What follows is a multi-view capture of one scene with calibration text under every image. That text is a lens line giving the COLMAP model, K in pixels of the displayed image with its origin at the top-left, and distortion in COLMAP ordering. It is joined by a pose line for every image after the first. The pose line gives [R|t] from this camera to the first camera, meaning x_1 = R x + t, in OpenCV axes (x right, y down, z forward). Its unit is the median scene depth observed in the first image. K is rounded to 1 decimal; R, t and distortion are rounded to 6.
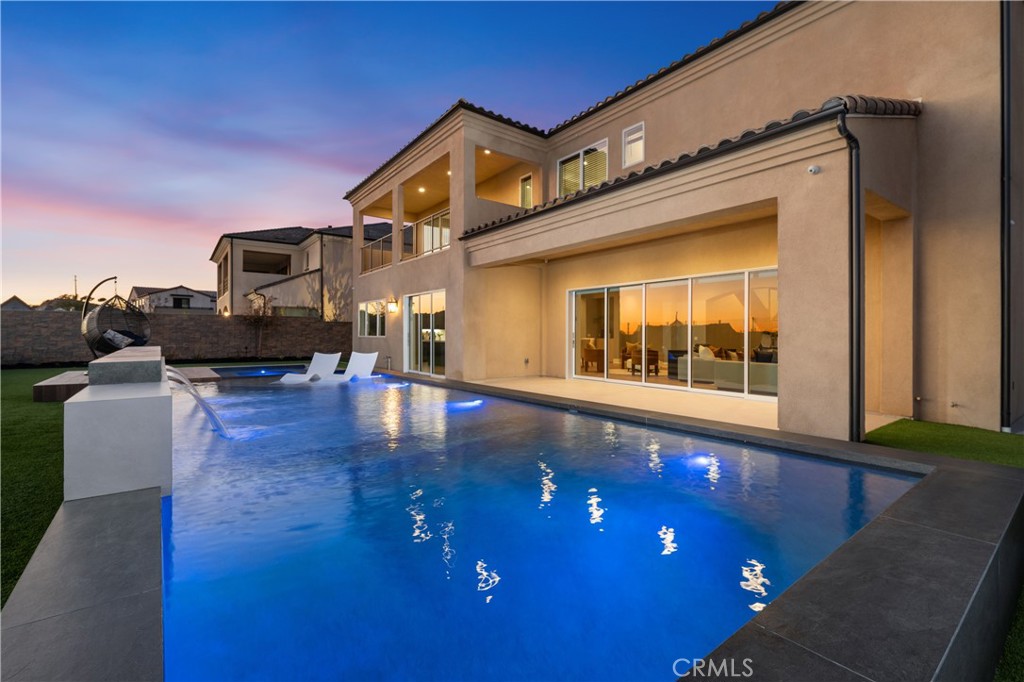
lens RADIAL K [[452.7, 0, 531.2], [0, 452.7, 342.2], [0, 0, 1]] dist [-0.000872, -0.000163]
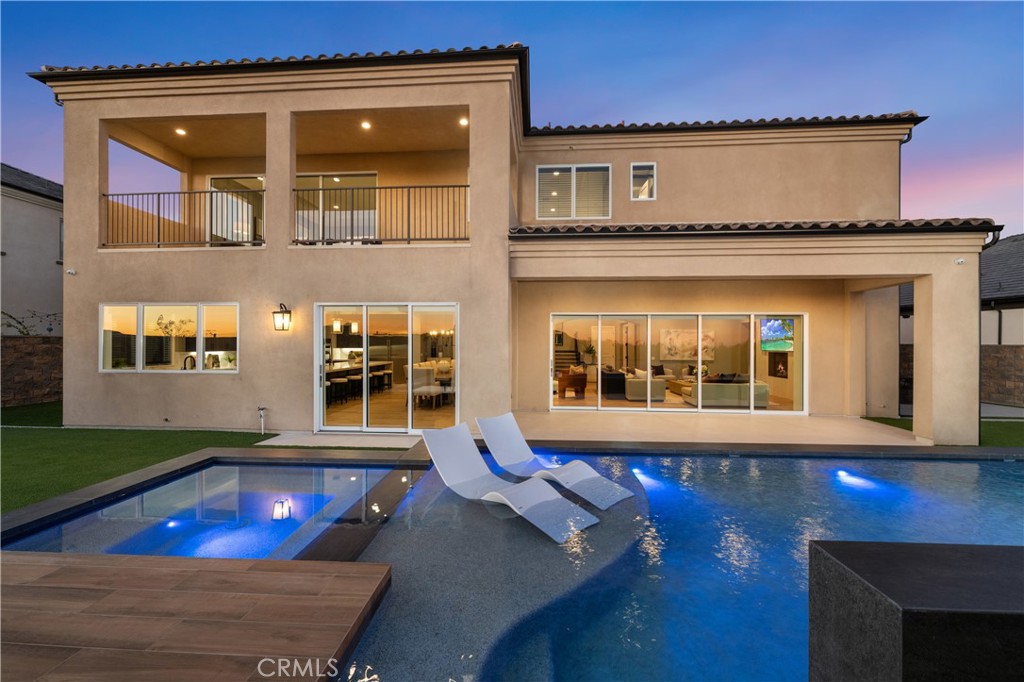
lens RADIAL K [[396.4, 0, 512.0], [0, 396.4, 341.0], [0, 0, 1]] dist [-0.002649, -0.000257]
pose [[0.669712, -0.002850, 0.742615, -0.619457], [0.009351, 0.999946, -0.004596, -0.062307], [-0.742562, 0.010023, 0.669703, 0.582921]]
